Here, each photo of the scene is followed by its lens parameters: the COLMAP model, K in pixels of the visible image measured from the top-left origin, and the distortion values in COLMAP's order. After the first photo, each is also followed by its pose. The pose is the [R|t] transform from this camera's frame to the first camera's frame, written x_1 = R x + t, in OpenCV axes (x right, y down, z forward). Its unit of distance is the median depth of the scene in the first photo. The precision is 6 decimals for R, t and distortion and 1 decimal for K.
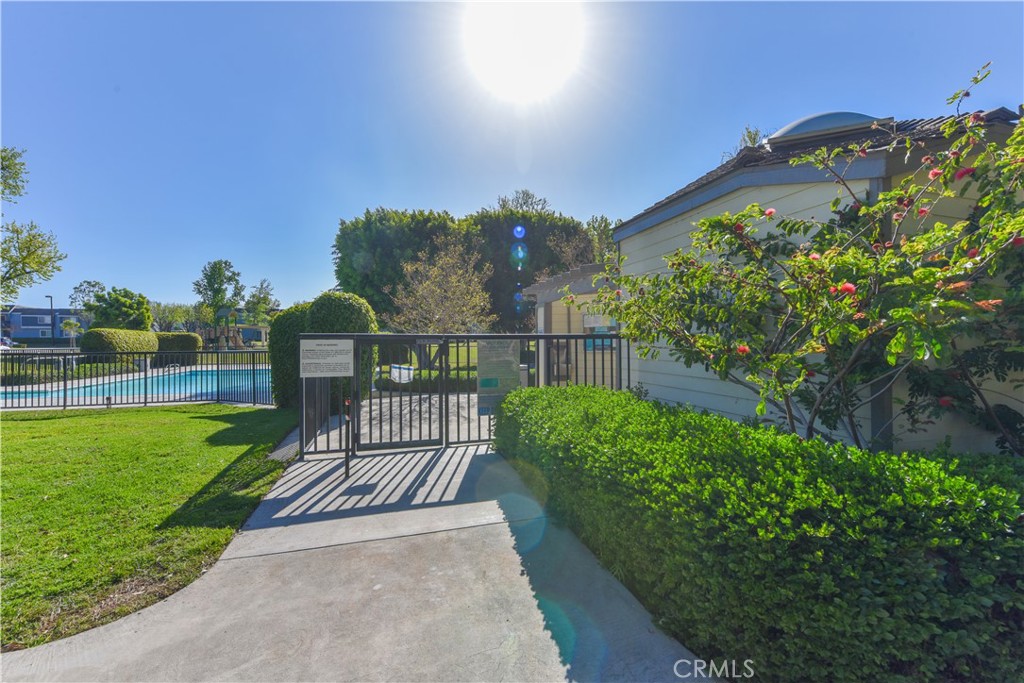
lens RADIAL K [[461.4, 0, 515.3], [0, 461.4, 335.9], [0, 0, 1]] dist [0.011232, 0.001080]
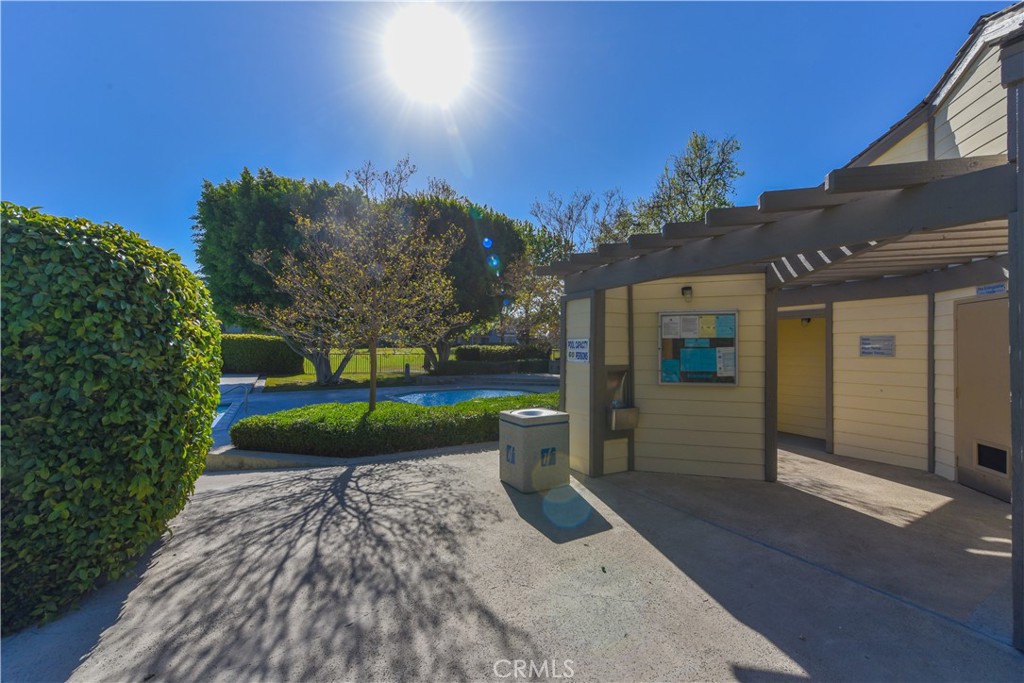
lens RADIAL K [[398.7, 0, 517.5], [0, 398.7, 343.8], [0, 0, 1]] dist [-0.000975, -0.000078]
pose [[0.965528, 0.014389, 0.259901, -0.065508], [-0.016013, 0.999863, 0.004134, -0.005481], [-0.259806, -0.008154, 0.965626, 0.283806]]
